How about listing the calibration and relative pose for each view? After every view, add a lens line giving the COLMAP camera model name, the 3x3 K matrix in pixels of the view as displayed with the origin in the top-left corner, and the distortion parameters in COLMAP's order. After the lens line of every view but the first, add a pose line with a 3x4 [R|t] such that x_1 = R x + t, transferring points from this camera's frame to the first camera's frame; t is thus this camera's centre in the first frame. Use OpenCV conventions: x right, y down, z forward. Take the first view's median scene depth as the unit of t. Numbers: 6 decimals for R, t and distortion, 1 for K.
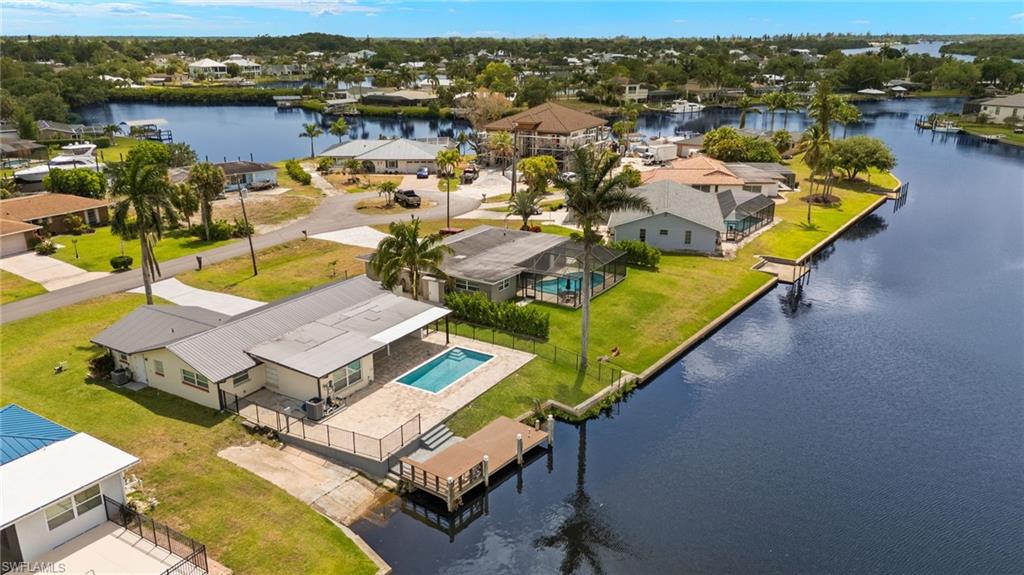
lens RADIAL K [[749.3, 0, 509.6], [0, 749.3, 286.2], [0, 0, 1]] dist [0.075456, -0.083001]
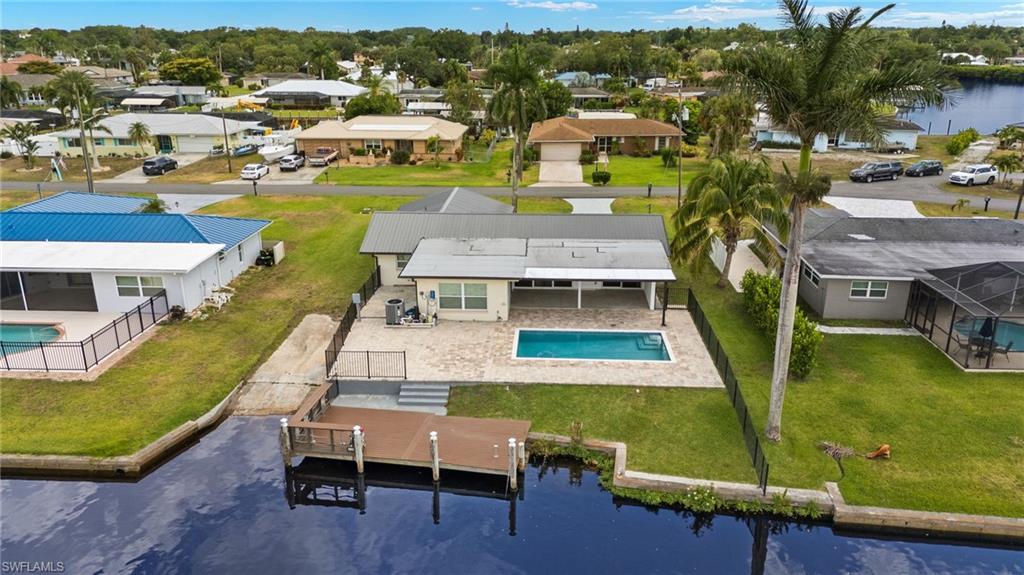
lens RADIAL K [[749.3, 0, 509.6], [0, 749.3, 286.2], [0, 0, 1]] dist [0.075456, -0.083001]
pose [[0.480311, 0.275570, -0.832684, 0.421099], [-0.269340, 0.949833, 0.158977, -0.028271], [0.834720, 0.147917, 0.530437, 0.553154]]
